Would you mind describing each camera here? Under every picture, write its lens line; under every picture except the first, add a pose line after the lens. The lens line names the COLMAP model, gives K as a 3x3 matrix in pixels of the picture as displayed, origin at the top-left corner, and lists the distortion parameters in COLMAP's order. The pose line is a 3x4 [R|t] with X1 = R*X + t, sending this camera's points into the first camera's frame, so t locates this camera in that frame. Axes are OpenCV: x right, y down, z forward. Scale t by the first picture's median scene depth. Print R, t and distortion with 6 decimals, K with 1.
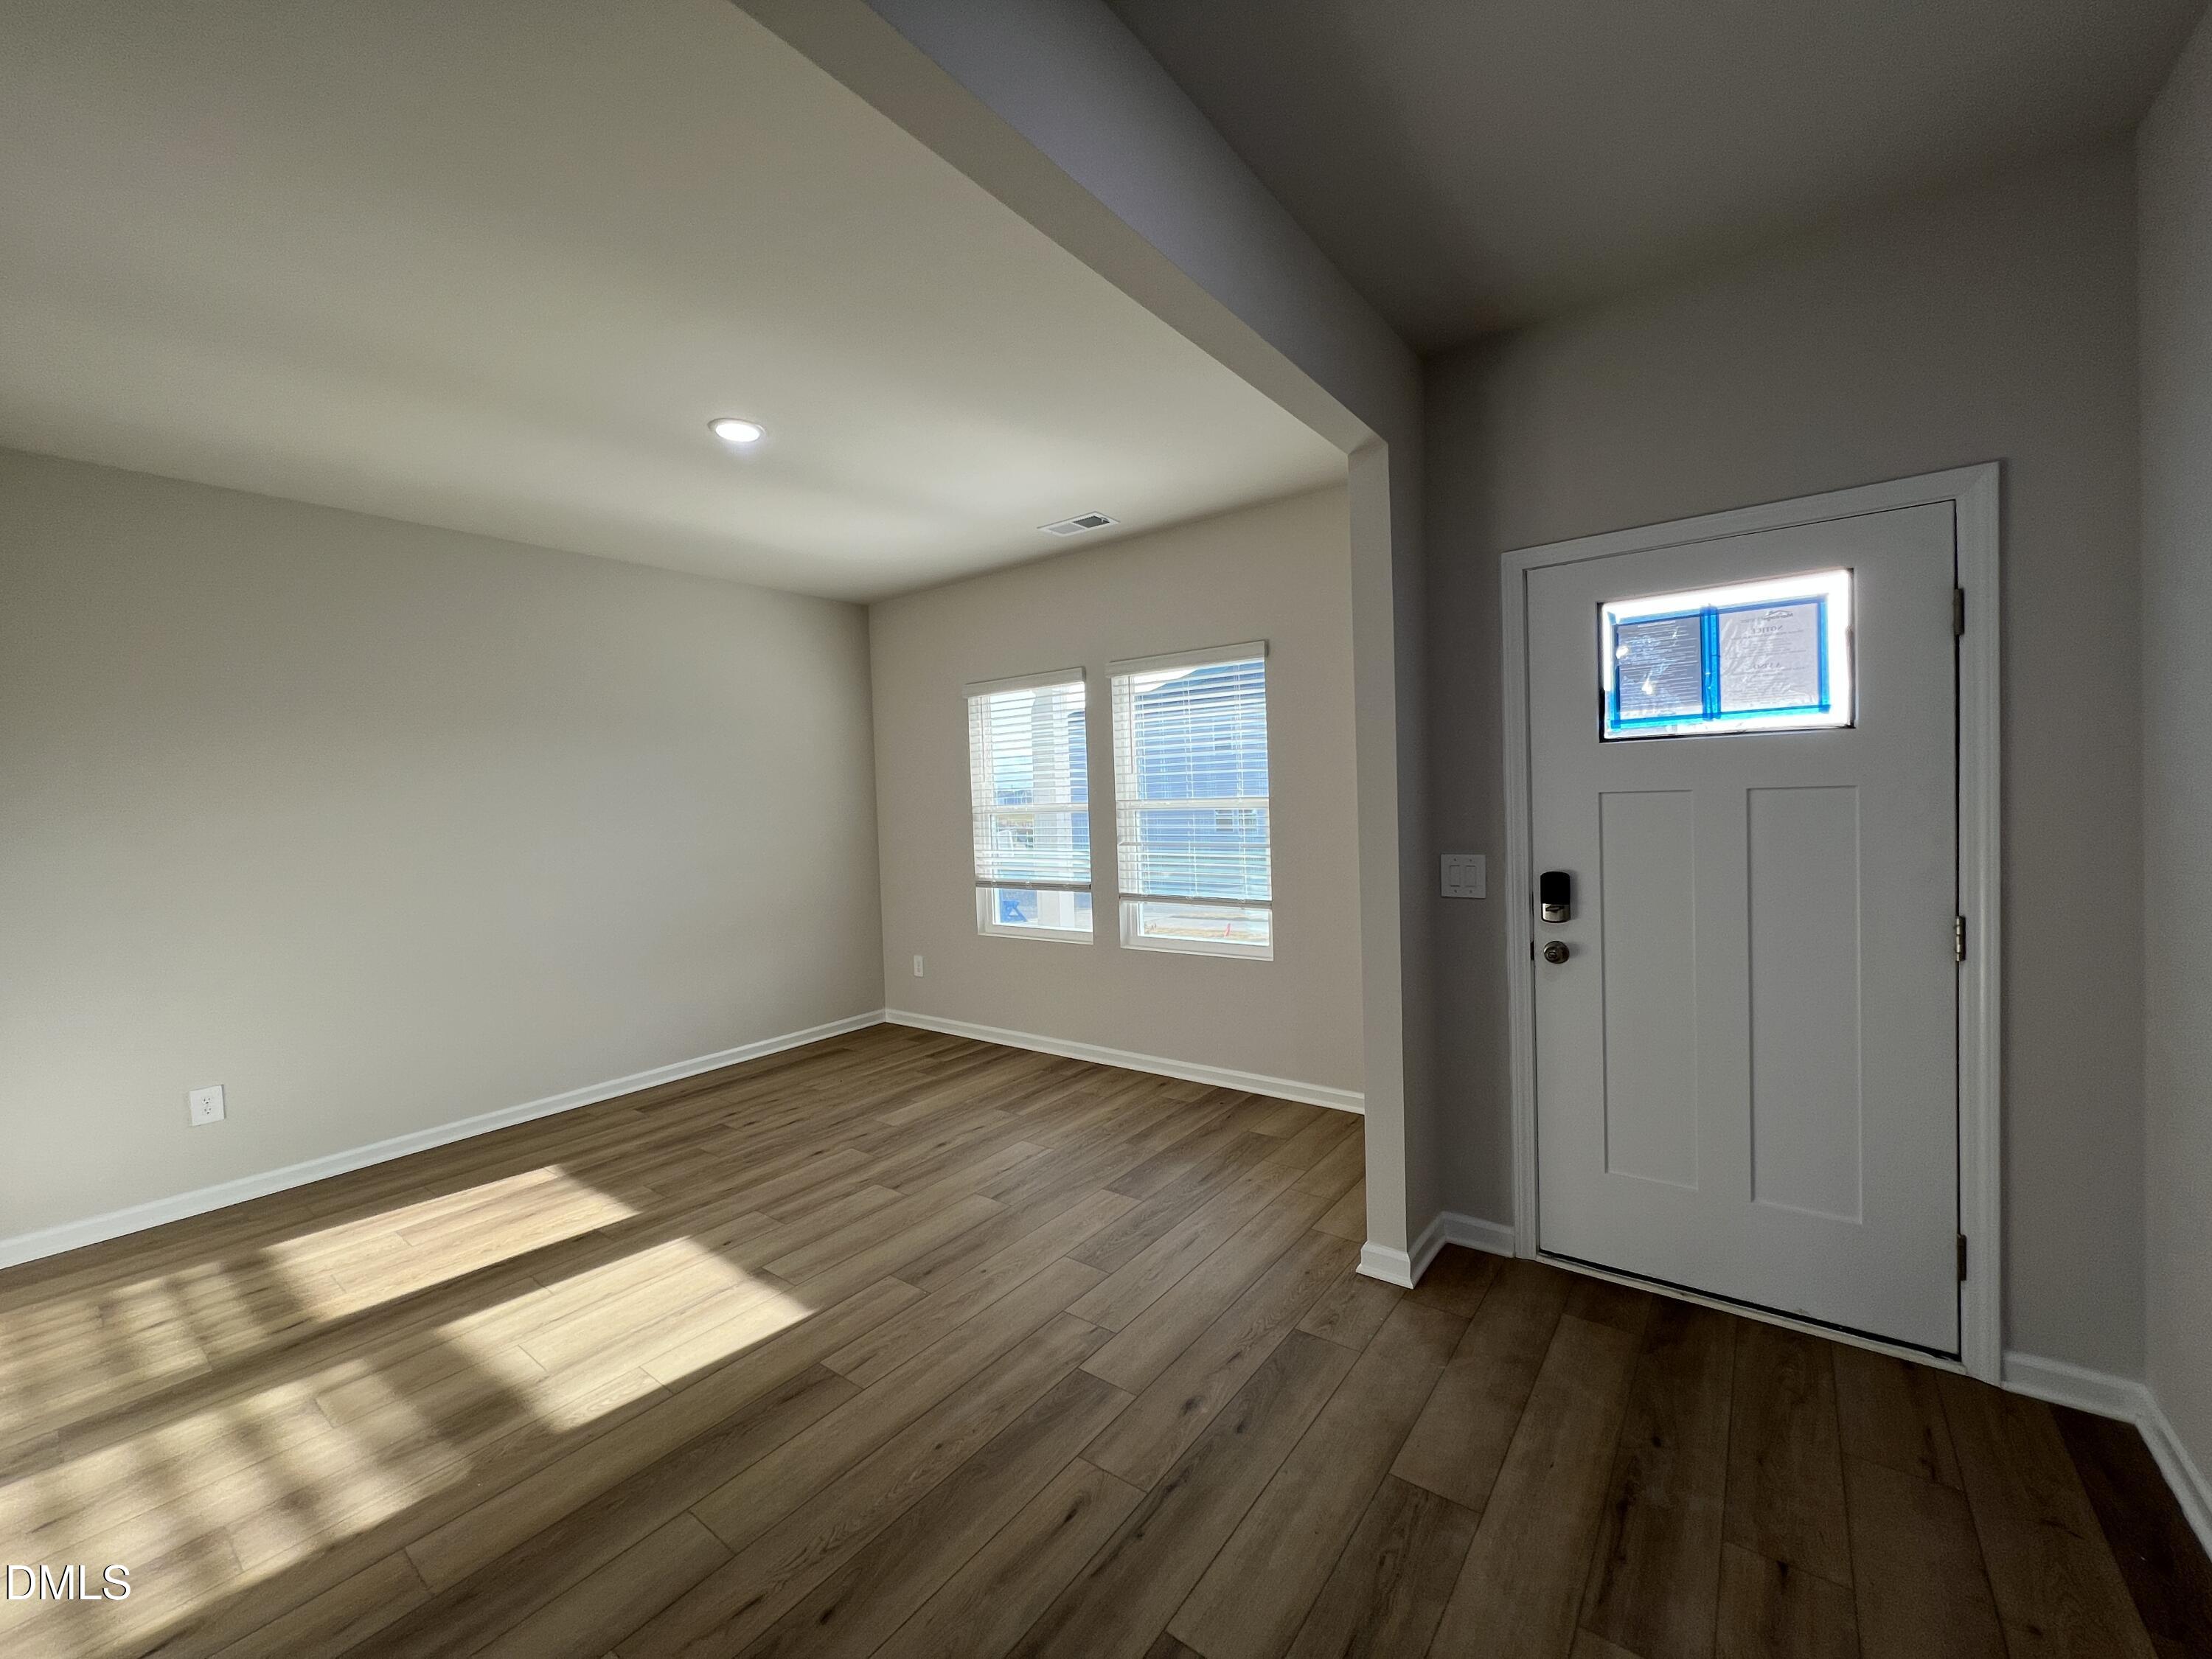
lens RADIAL K [[879.9, 0, 1096.4], [0, 879.9, 814.8], [0, 0, 1]] dist [-0.001804, 0.000146]
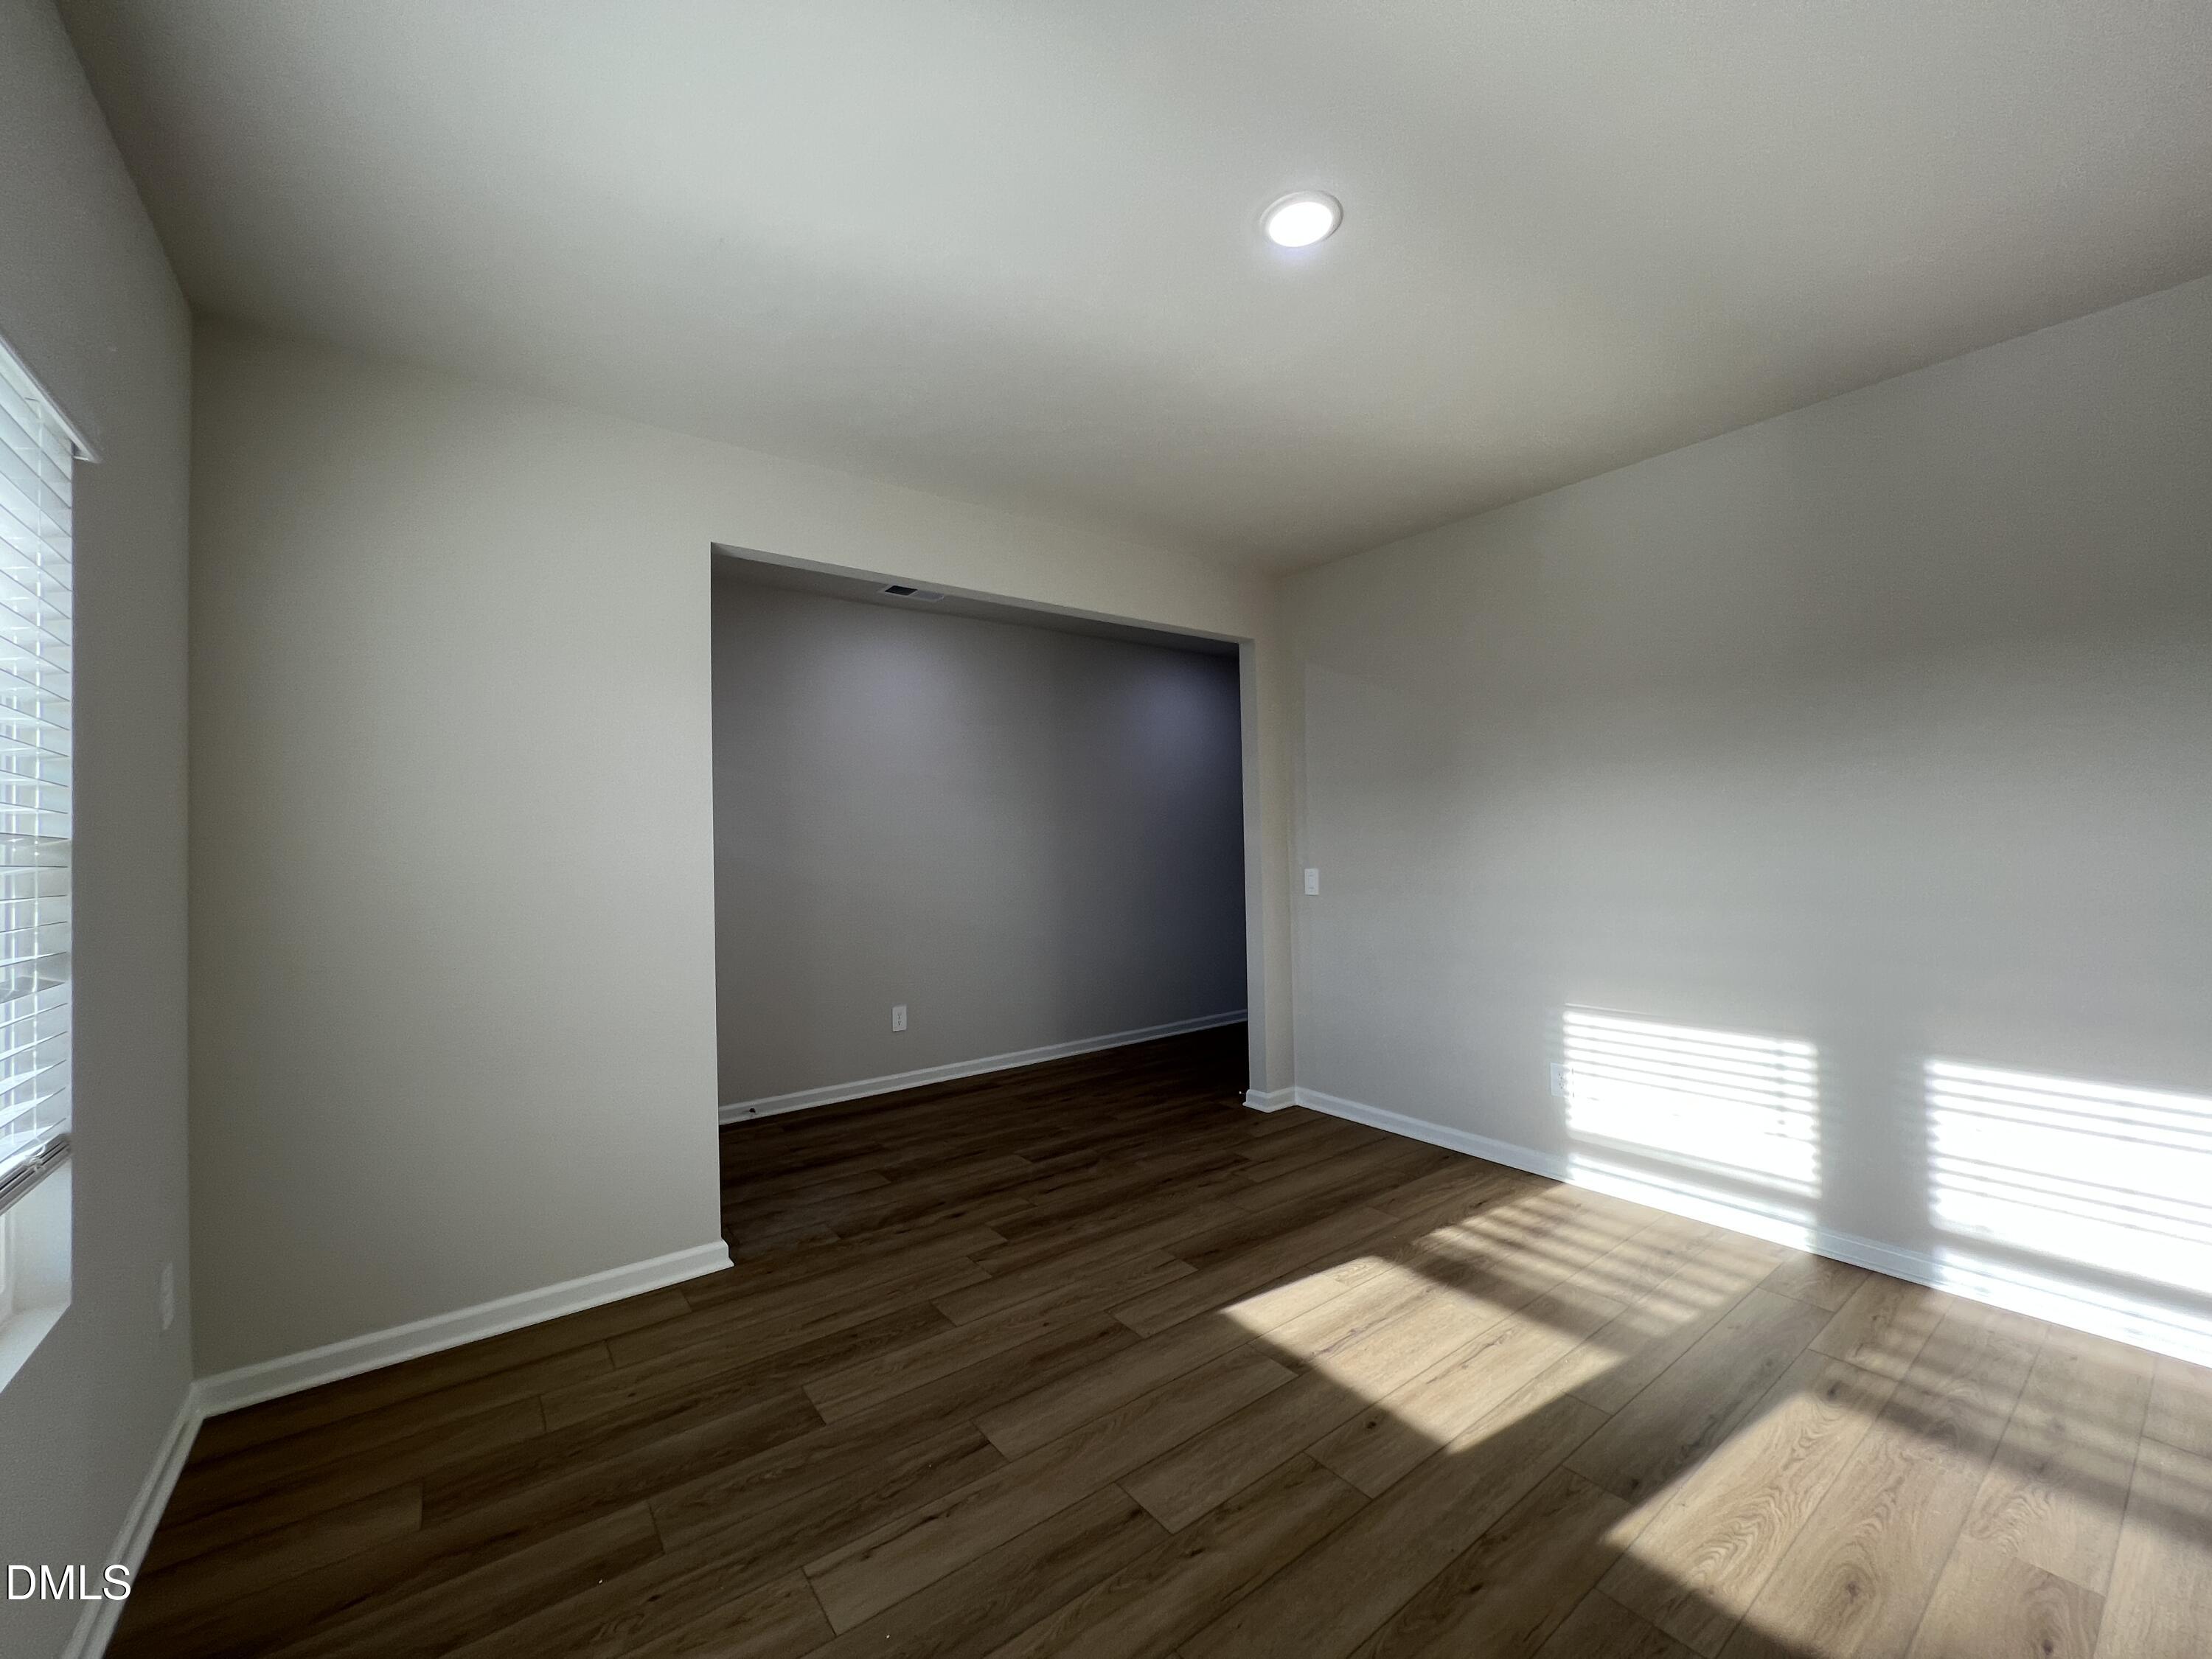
lens RADIAL K [[879.9, 0, 1099.3], [0, 879.9, 836.9], [0, 0, 1]] dist [-0.001804, 0.000146]
pose [[-0.961439, 0.058764, 0.268667, -0.484916], [0.062265, 0.998049, 0.004518, 0.002174], [-0.267877, 0.021073, -0.963223, 1.958075]]
